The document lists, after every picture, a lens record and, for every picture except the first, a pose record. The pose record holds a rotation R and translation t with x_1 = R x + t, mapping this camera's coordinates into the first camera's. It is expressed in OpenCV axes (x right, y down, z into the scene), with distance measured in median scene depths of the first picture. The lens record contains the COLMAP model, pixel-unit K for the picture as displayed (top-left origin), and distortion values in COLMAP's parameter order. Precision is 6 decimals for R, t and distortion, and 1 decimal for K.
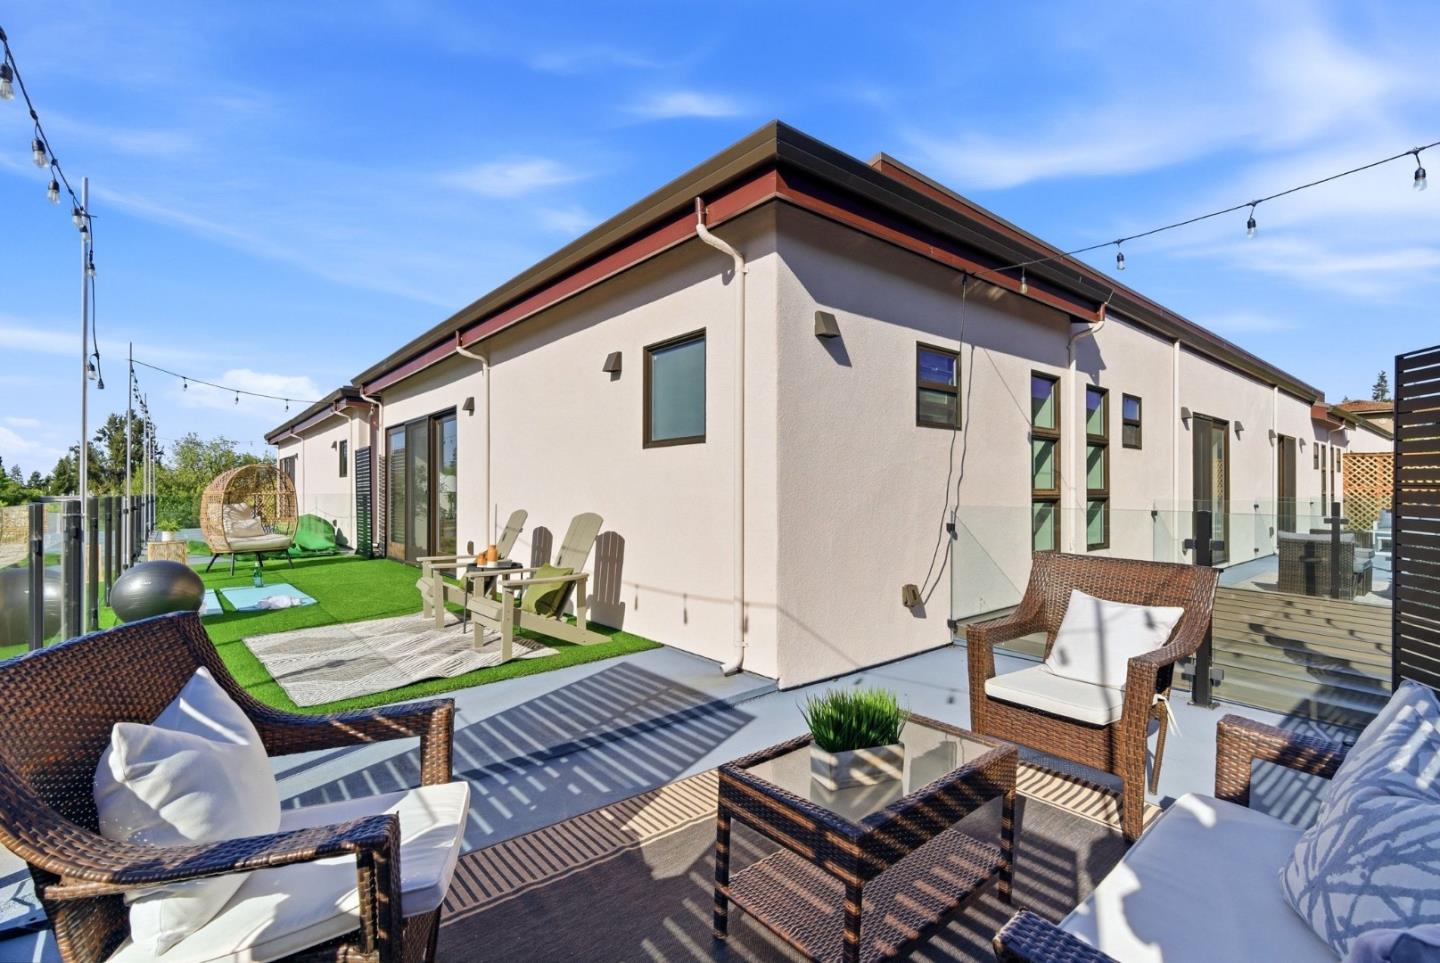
lens RADIAL K [[661.9, 0, 724.2], [0, 661.9, 490.4], [0, 0, 1]] dist [-0.019600, 0.000430]
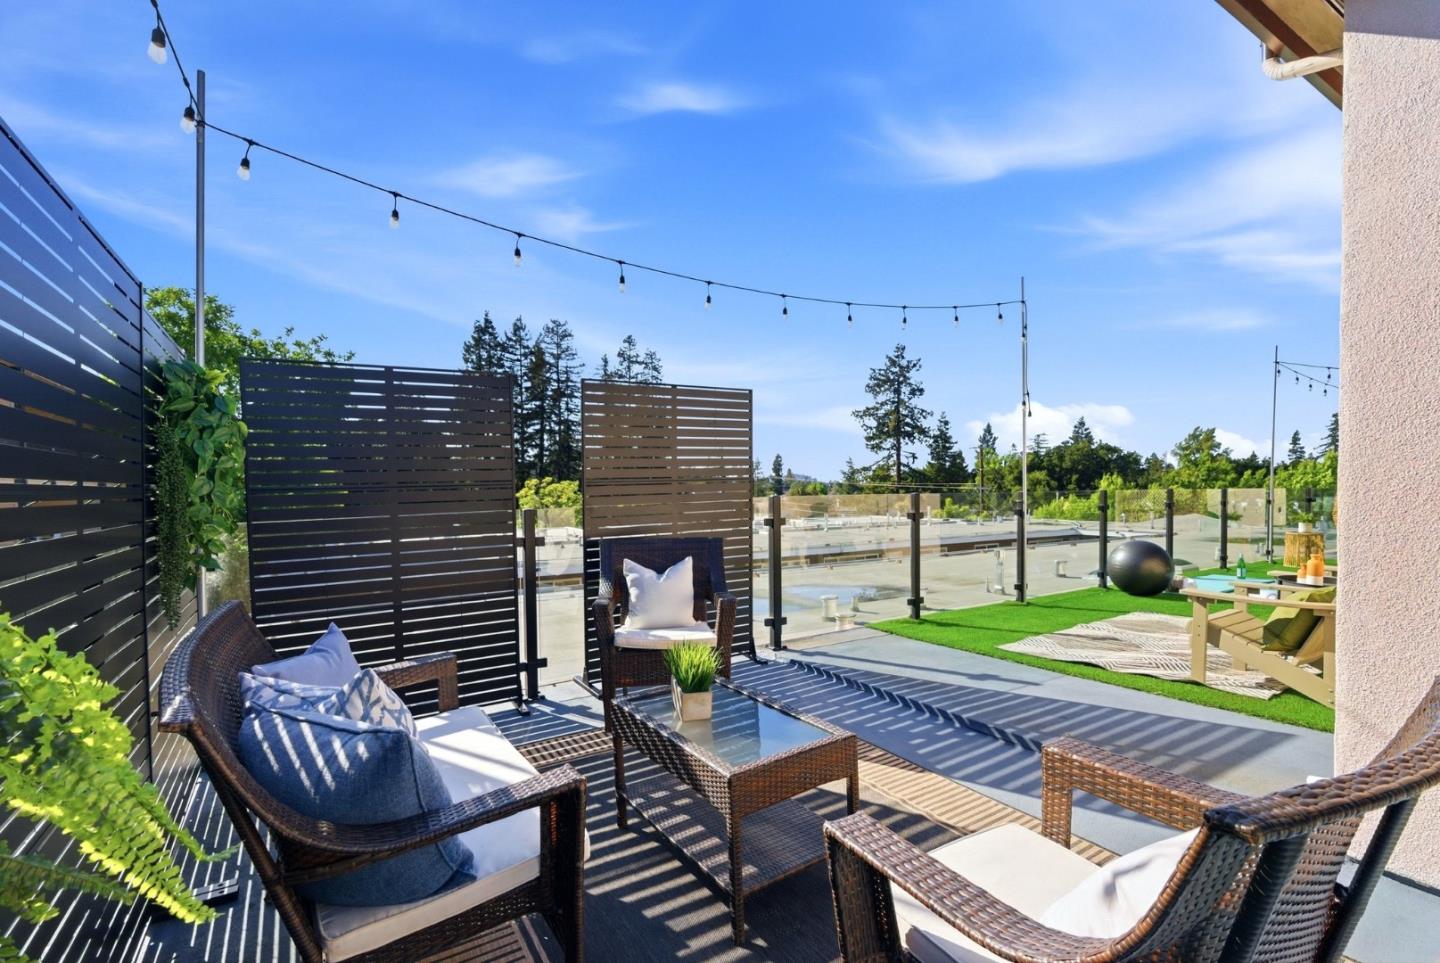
lens RADIAL K [[661.9, 0, 724.2], [0, 661.9, 490.4], [0, 0, 1]] dist [-0.019600, 0.000430]
pose [[-0.140172, 0.006207, -0.990108, 0.650694], [0.005886, 0.999968, 0.005435, -0.002019], [0.990110, -0.005066, -0.140204, 0.546060]]
